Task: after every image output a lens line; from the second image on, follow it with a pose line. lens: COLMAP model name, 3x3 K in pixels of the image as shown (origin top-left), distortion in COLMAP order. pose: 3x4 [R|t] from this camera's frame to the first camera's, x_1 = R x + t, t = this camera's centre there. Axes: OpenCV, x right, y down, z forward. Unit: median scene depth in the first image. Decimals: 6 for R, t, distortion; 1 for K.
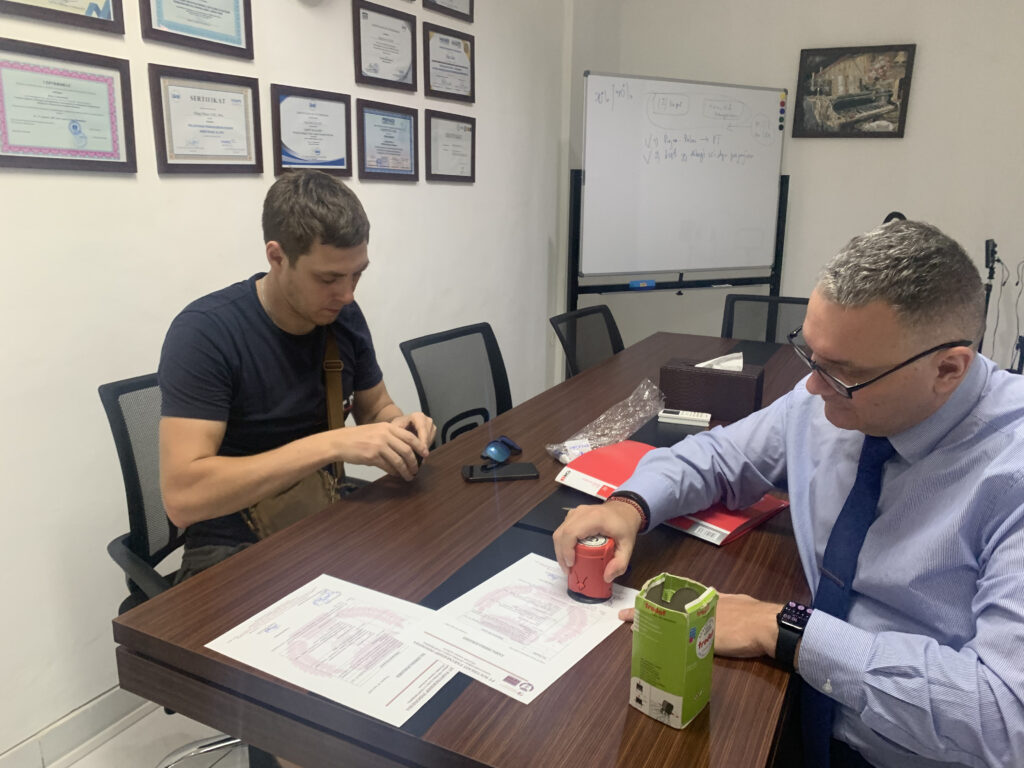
lens RADIAL K [[784.7, 0, 510.1], [0, 784.7, 385.1], [0, 0, 1]] dist [-0.030397, -0.010915]
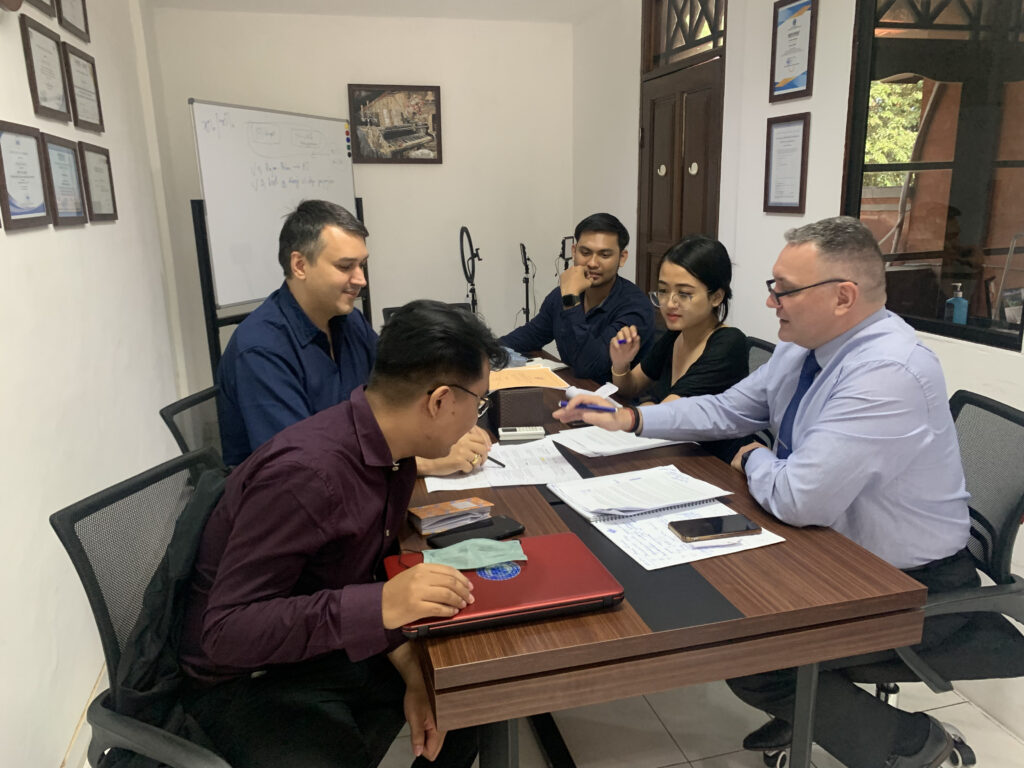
lens RADIAL K [[784.7, 0, 509.5], [0, 784.7, 384.6], [0, 0, 1]] dist [-0.030397, -0.010915]
pose [[0.741186, -0.175789, 0.647875, -0.262176], [0.180504, 0.981750, 0.059878, -0.036197], [-0.646577, 0.072563, 0.759390, 0.034806]]
